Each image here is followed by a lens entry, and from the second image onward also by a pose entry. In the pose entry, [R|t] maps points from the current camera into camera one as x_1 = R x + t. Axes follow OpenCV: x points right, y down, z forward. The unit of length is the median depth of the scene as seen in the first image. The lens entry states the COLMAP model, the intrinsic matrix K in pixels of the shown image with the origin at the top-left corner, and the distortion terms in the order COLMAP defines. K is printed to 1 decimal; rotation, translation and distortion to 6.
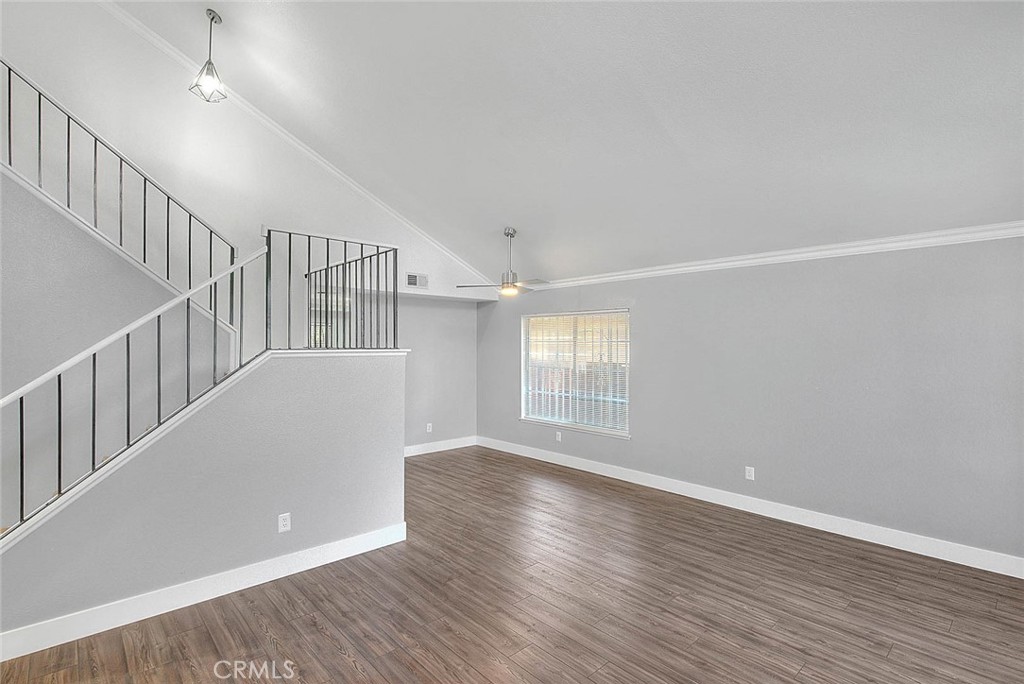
lens RADIAL K [[489.3, 0, 507.3], [0, 489.3, 337.9], [0, 0, 1]] dist [-0.000544, -0.000541]
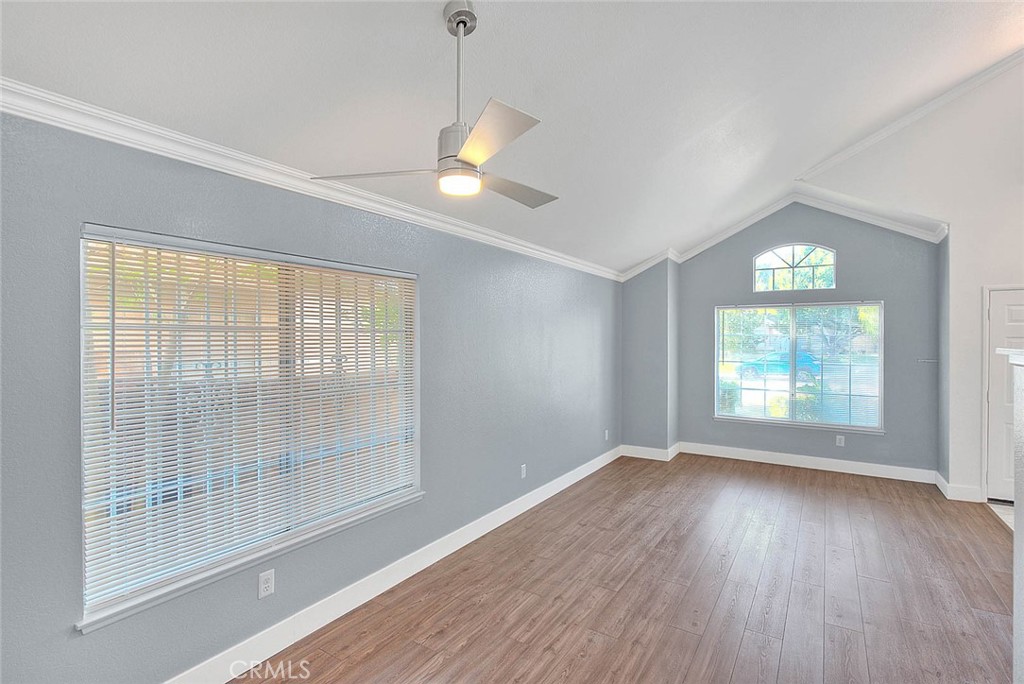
lens RADIAL K [[489.3, 0, 507.3], [0, 489.3, 337.9], [0, 0, 1]] dist [-0.000544, -0.000541]
pose [[-0.250963, -0.009587, 0.967949, -0.371945], [-0.009721, 0.999925, 0.007383, 0.010872], [-0.967948, -0.007557, -0.251037, 1.139763]]
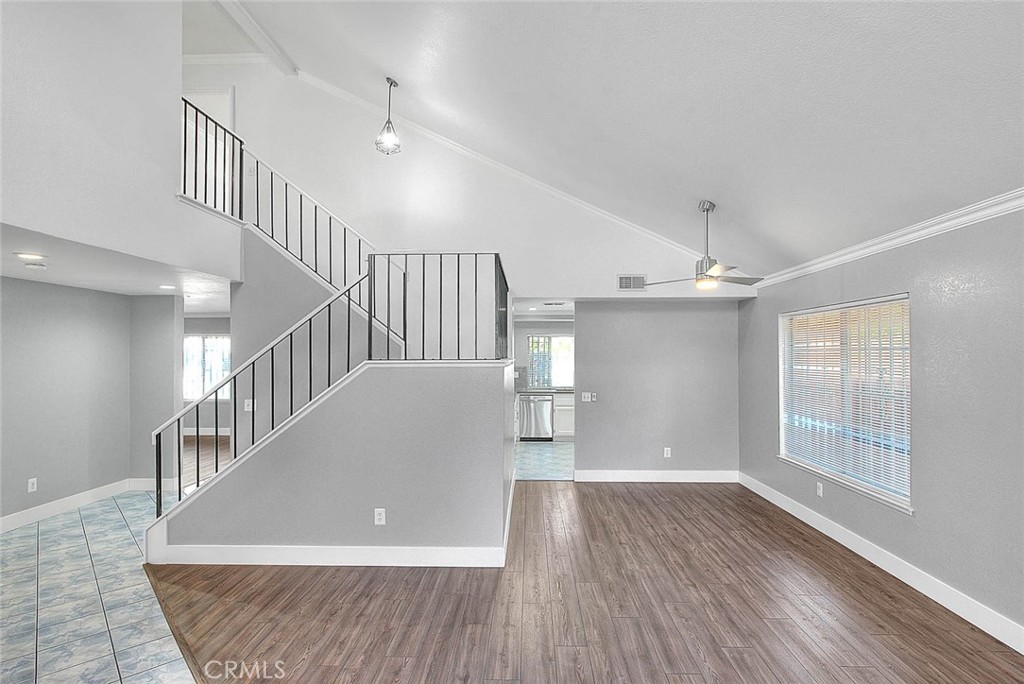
lens RADIAL K [[503.5, 0, 512.0], [0, 503.5, 342.0], [0, 0, 1]] dist [0.004370, 0.000151]
pose [[0.720158, -0.022073, -0.693459, 0.357435], [0.012479, 0.999744, -0.018862, 0.005766], [0.693698, 0.004930, 0.720249, 0.248182]]
